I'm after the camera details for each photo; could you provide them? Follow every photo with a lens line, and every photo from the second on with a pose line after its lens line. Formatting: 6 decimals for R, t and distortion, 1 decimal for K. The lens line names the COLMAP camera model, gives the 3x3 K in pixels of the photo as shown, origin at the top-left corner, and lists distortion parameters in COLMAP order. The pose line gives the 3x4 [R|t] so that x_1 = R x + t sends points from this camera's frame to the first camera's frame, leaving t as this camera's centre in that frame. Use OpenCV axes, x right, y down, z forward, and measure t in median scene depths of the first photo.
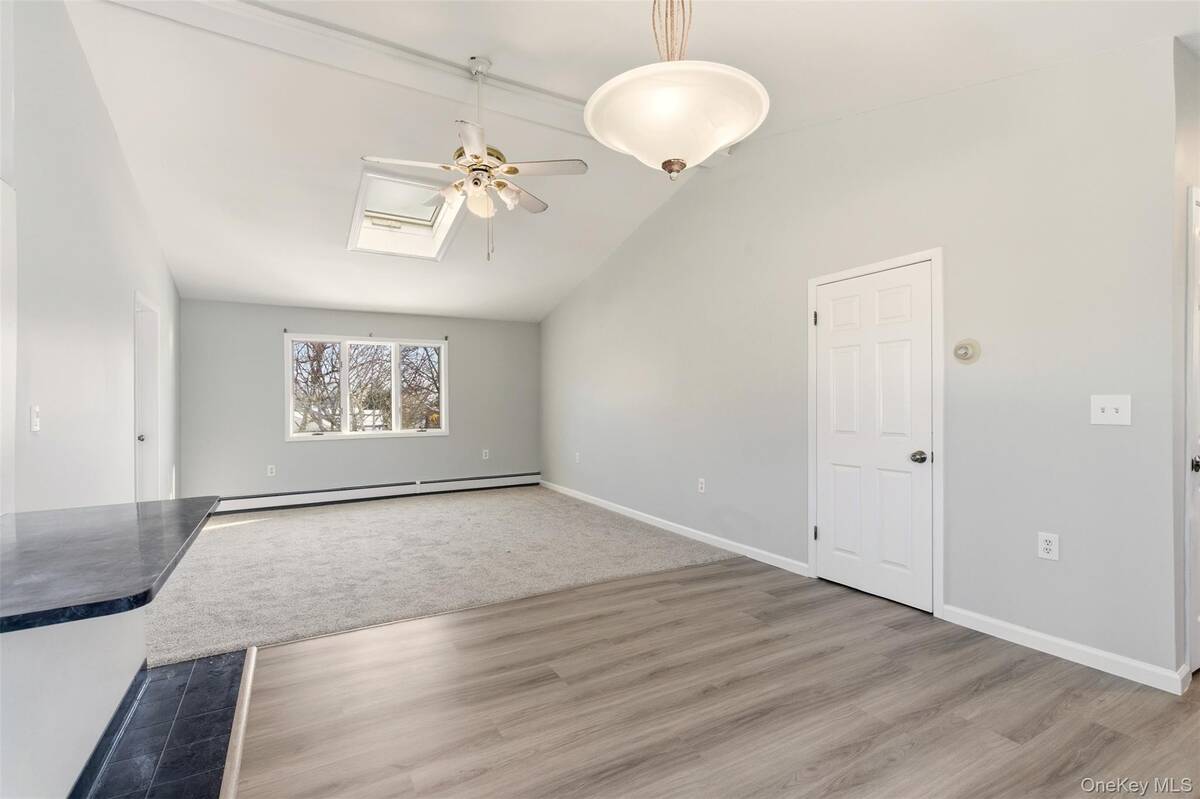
lens RADIAL K [[536.2, 0, 595.5], [0, 536.2, 406.1], [0, 0, 1]] dist [0.002190, -0.000426]
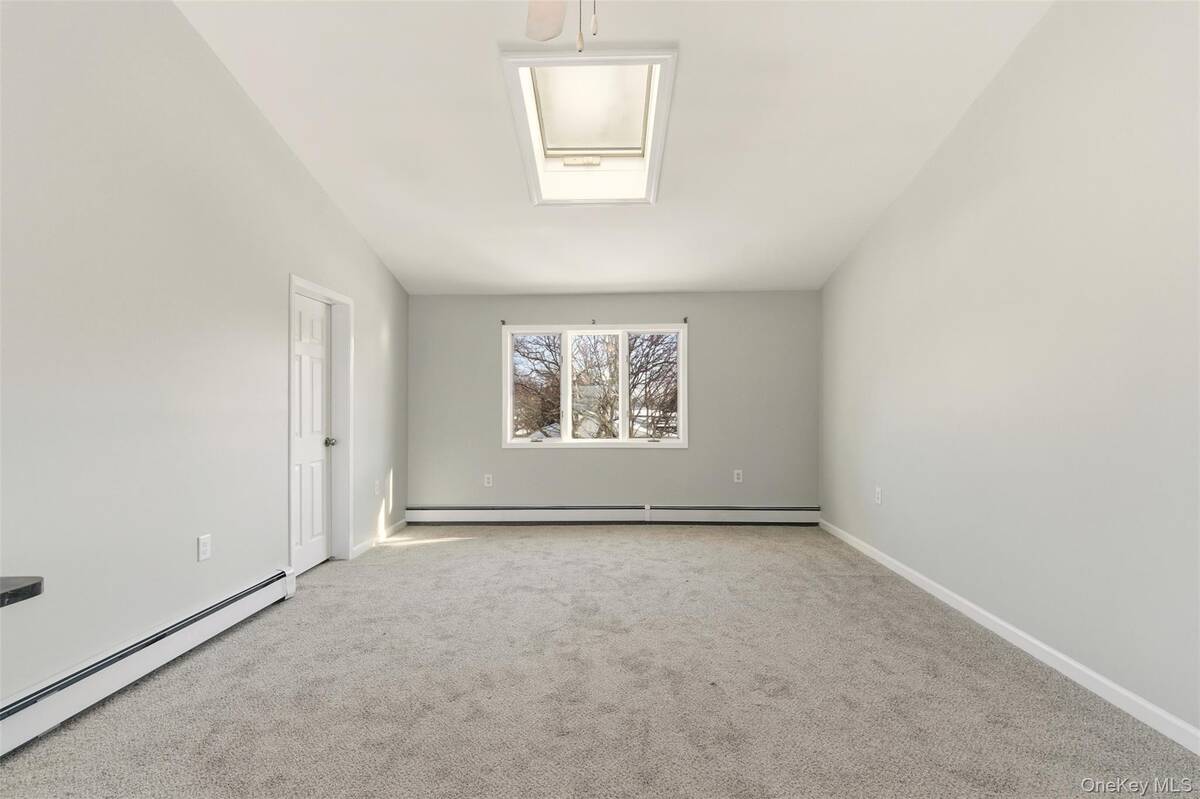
lens RADIAL K [[536.2, 0, 595.5], [0, 536.2, 406.1], [0, 0, 1]] dist [0.002190, -0.000426]
pose [[0.852703, 0.005378, -0.522368, 0.013664], [-0.007920, 0.999965, -0.002634, -0.002590], [0.522335, 0.006383, 0.852716, 0.385987]]
